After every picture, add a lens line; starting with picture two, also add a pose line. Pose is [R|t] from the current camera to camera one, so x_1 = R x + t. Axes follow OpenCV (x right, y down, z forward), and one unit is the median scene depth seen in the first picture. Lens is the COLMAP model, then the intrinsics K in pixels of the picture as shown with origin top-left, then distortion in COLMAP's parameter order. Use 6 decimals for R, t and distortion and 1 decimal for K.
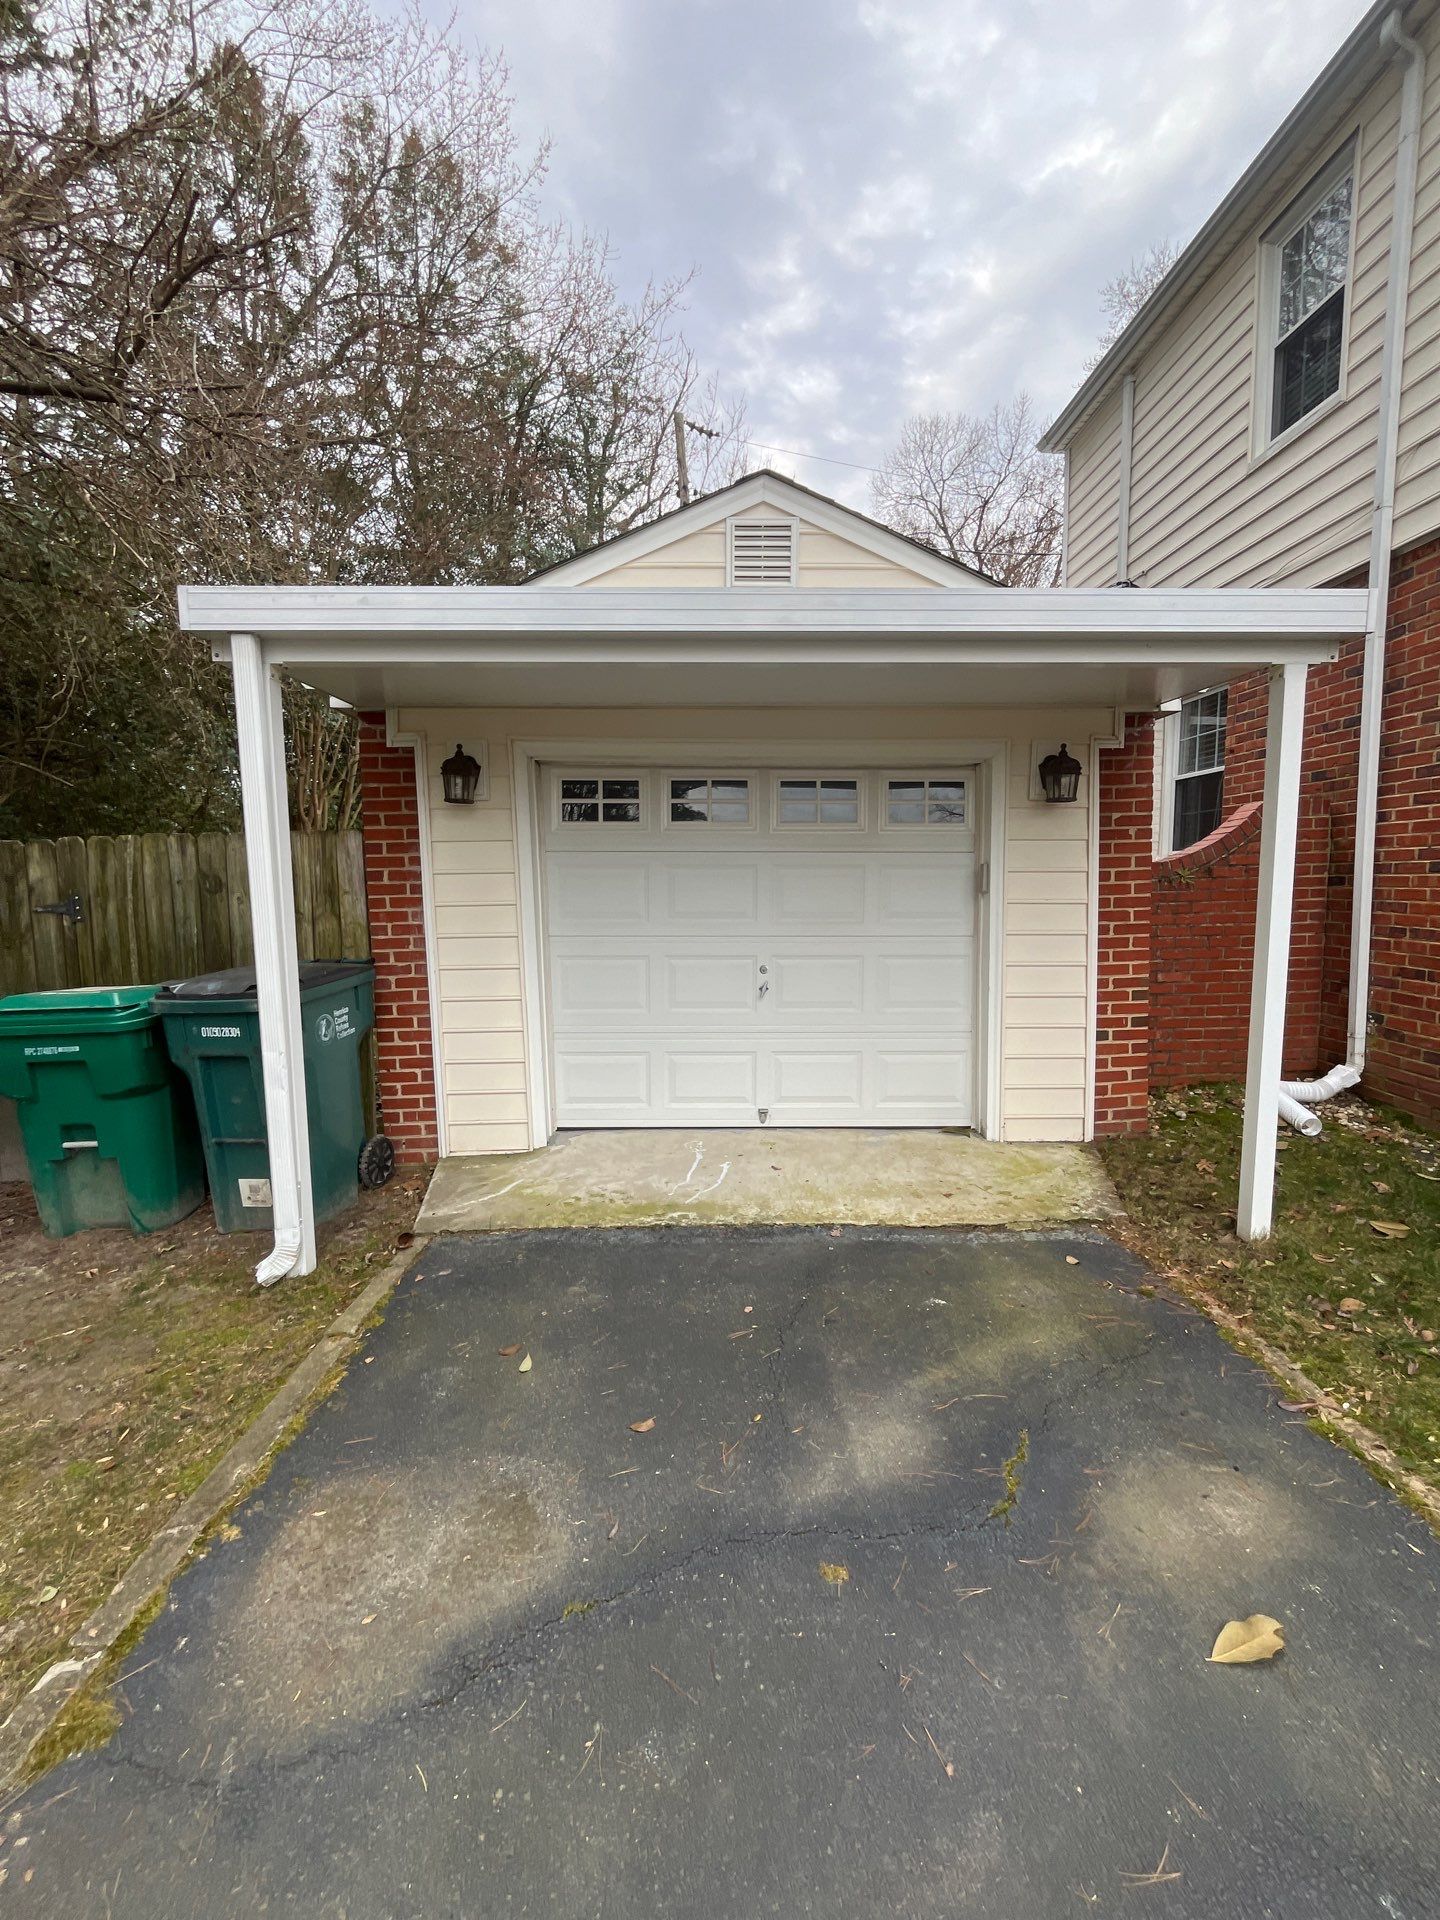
lens RADIAL K [[779.5, 0, 723.5], [0, 779.5, 956.5], [0, 0, 1]] dist [-0.002452, -0.000404]
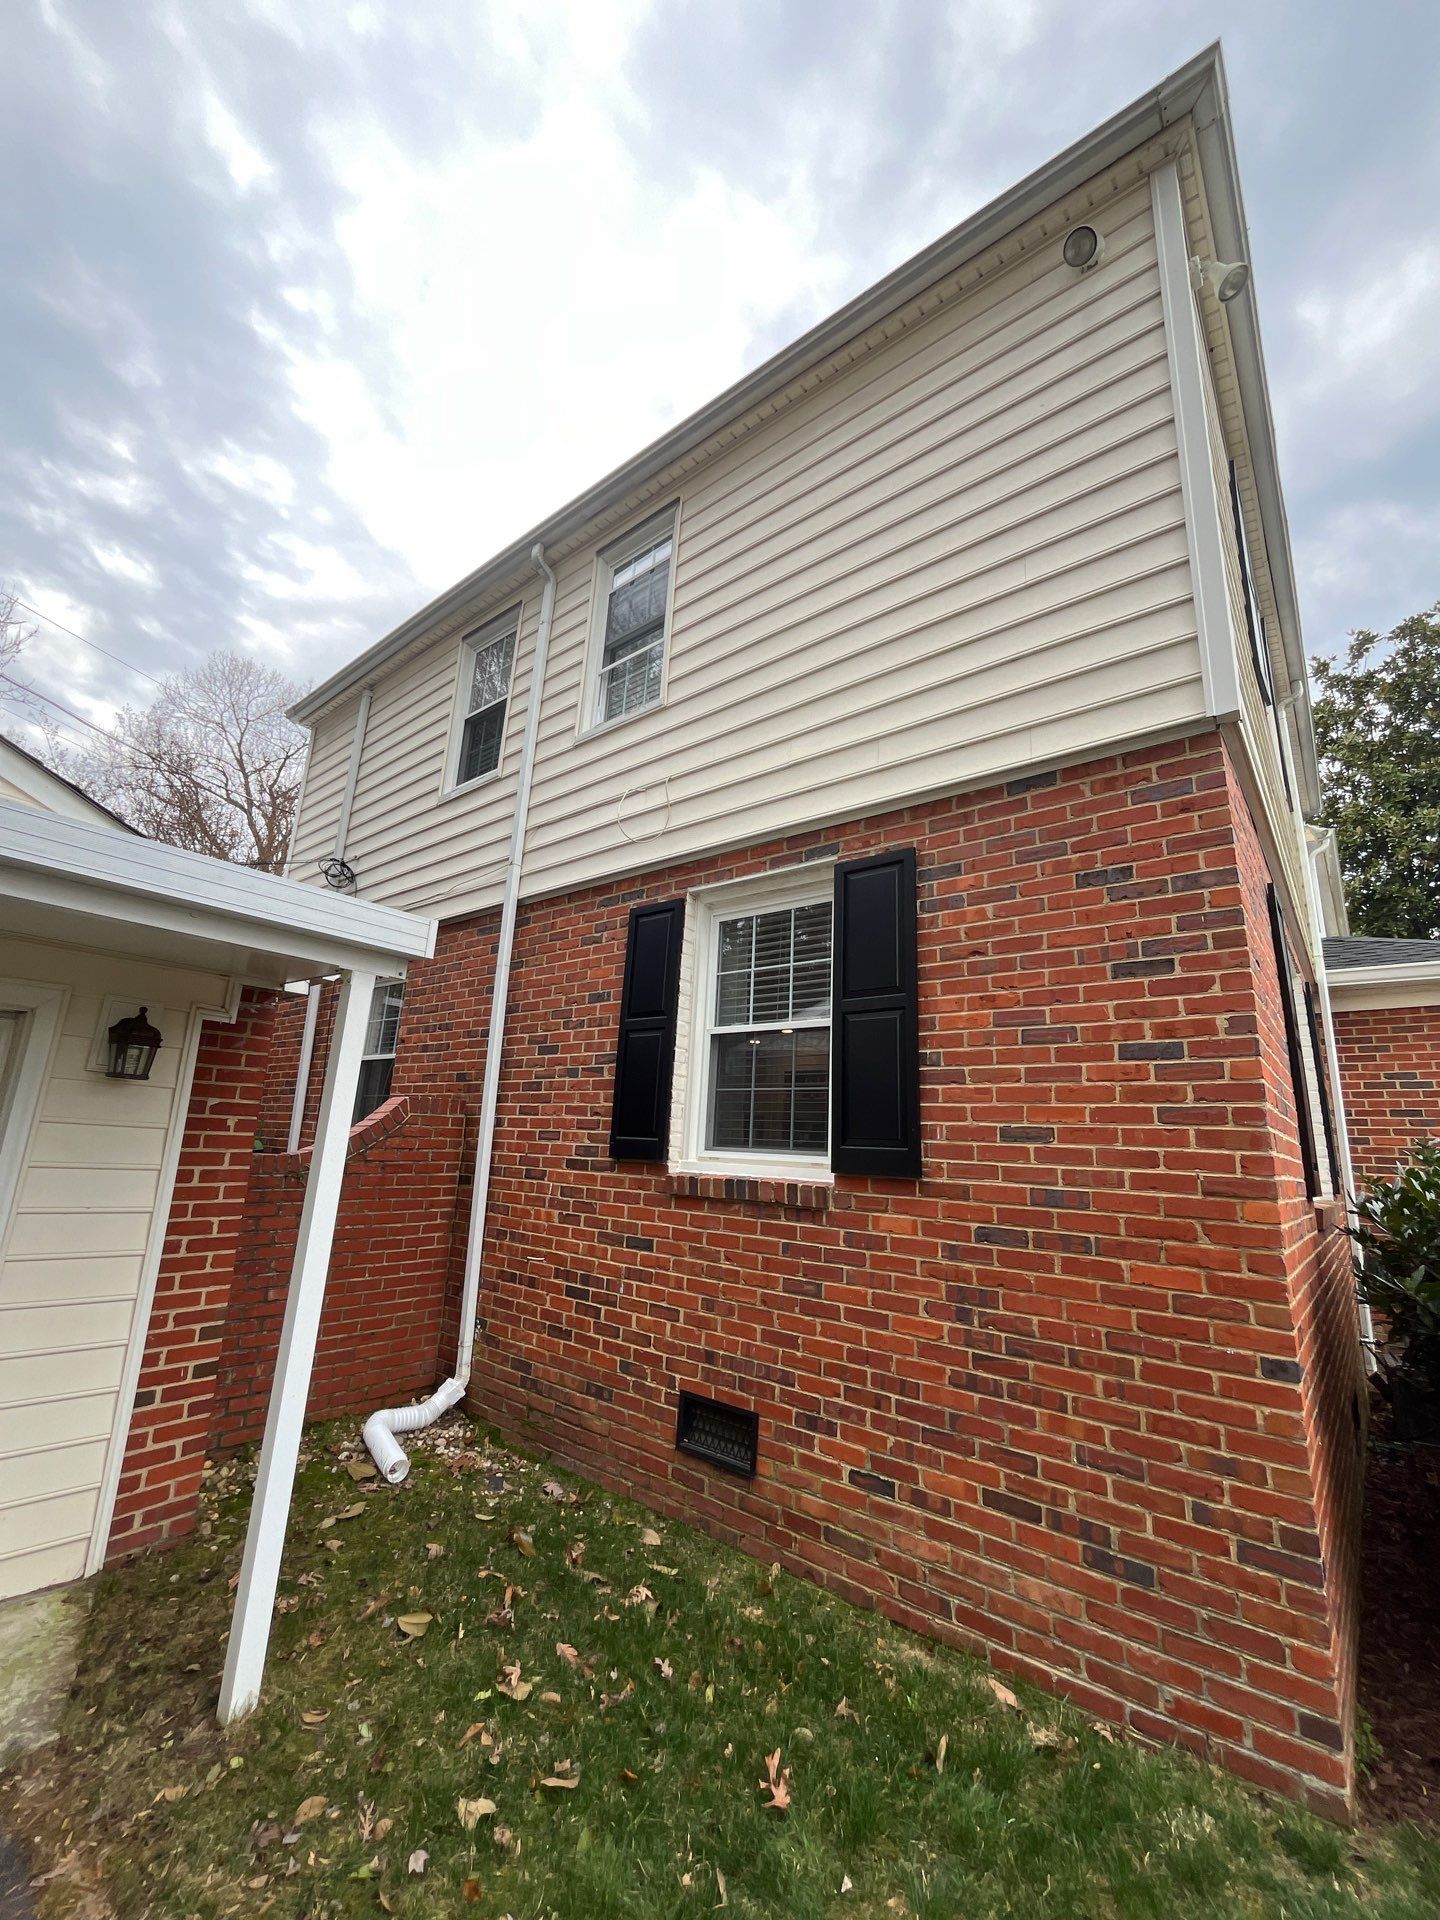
lens RADIAL K [[779.5, 0, 723.5], [0, 779.5, 956.5], [0, 0, 1]] dist [-0.002452, -0.000404]
pose [[0.645637, 0.225252, 0.729667, 0.206910], [0.021137, 0.949869, -0.311932, -0.054904], [-0.763352, 0.216818, 0.608510, 0.040900]]
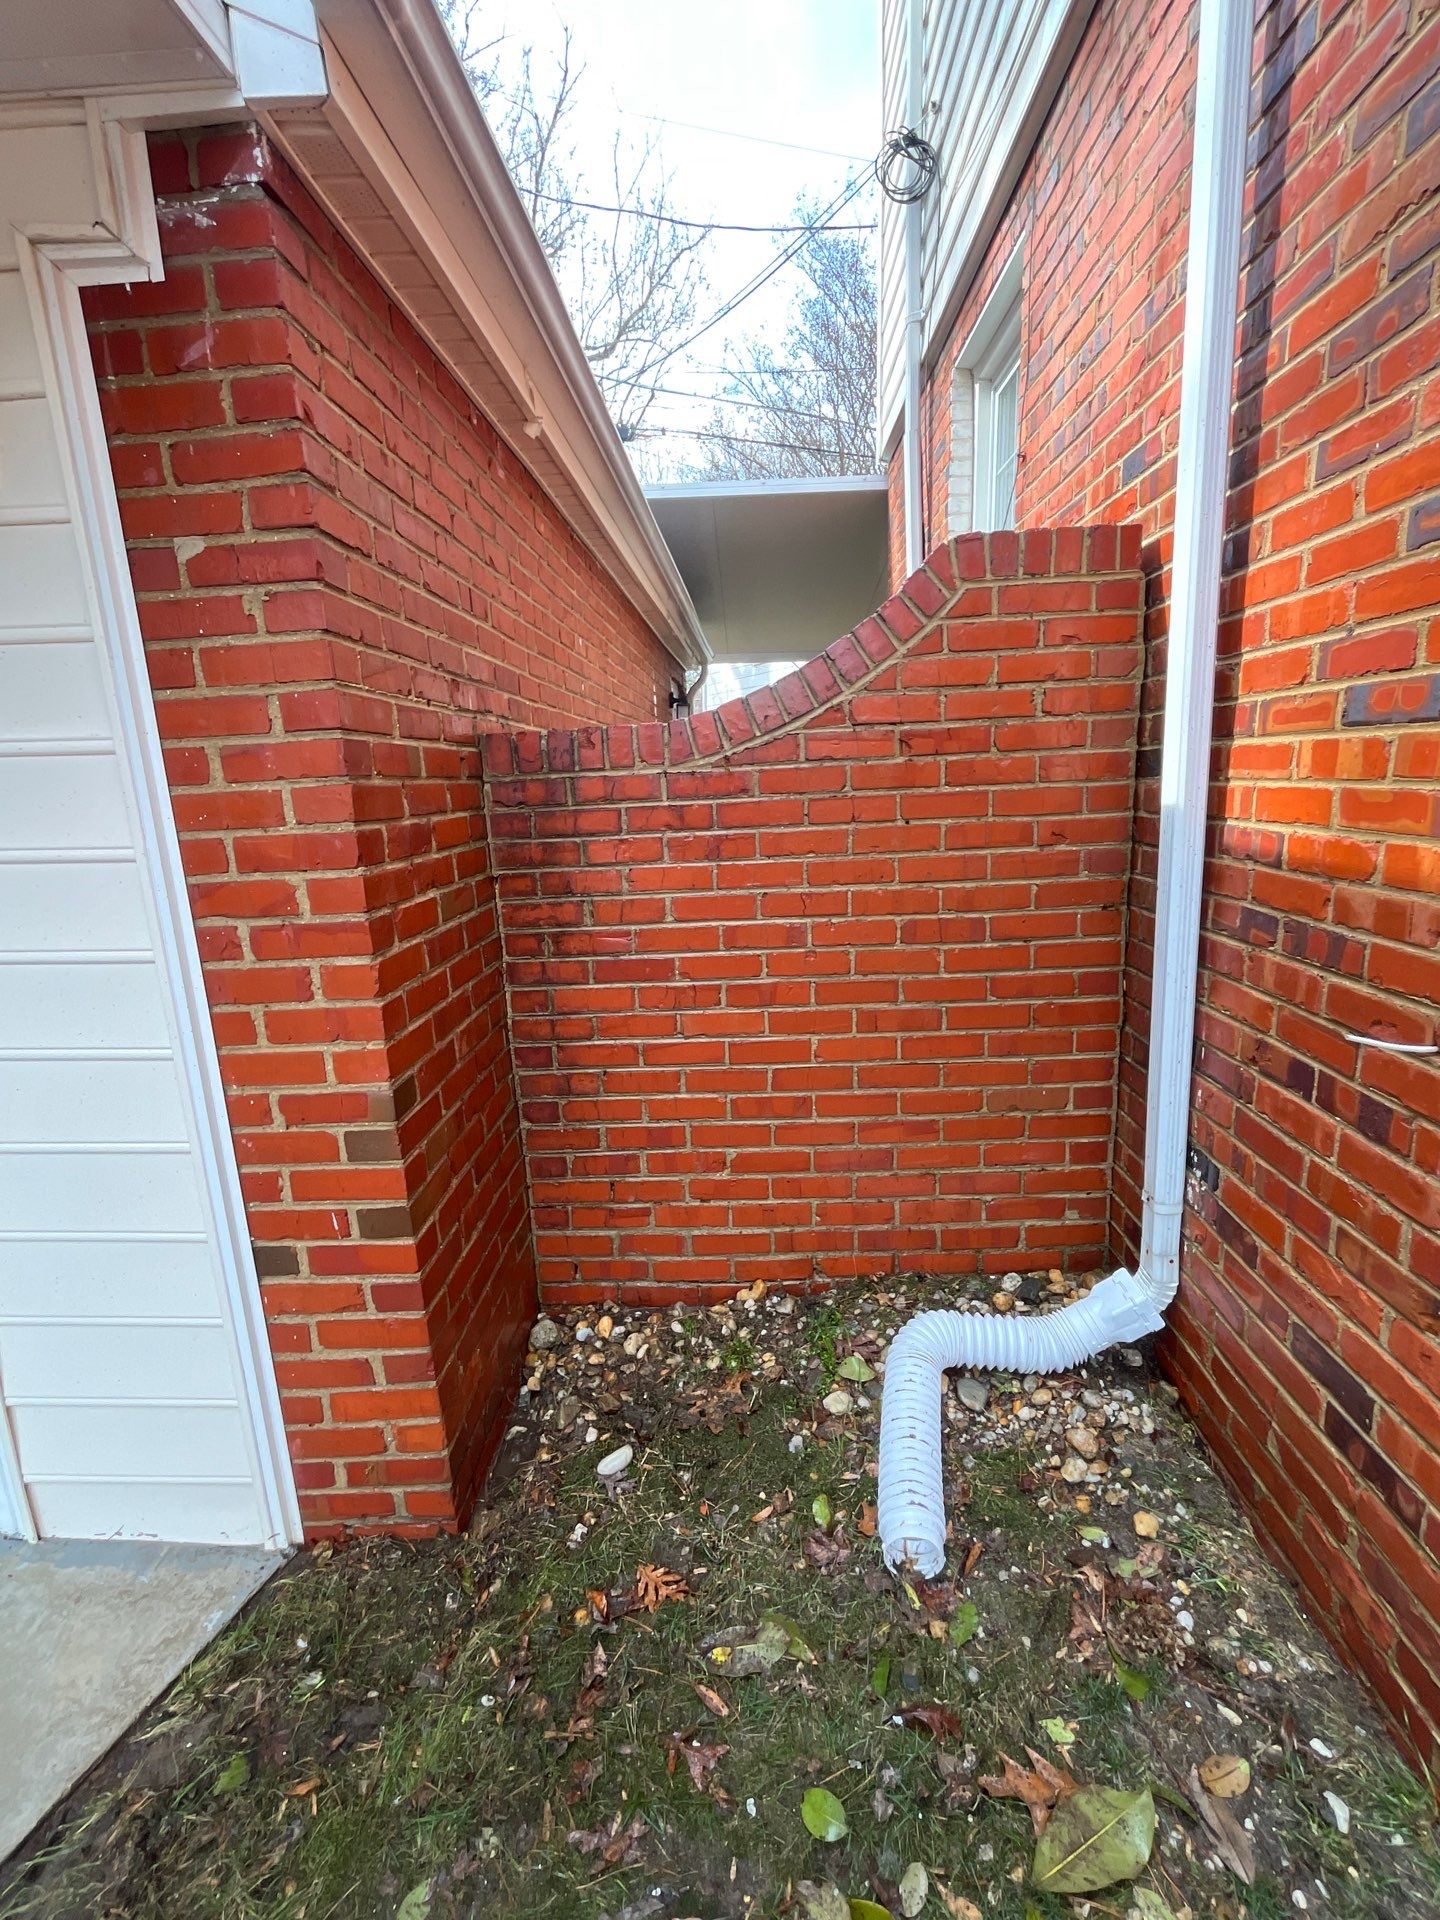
lens RADIAL K [[857.1, 0, 720.7], [0, 857.1, 955.7], [0, 0, 1]] dist [-0.002584, 0.000058]
pose [[0.998202, -0.007998, -0.059404, 0.691273], [0.014527, 0.993792, 0.110305, -0.063159], [0.058153, -0.110970, 0.992121, 0.663931]]
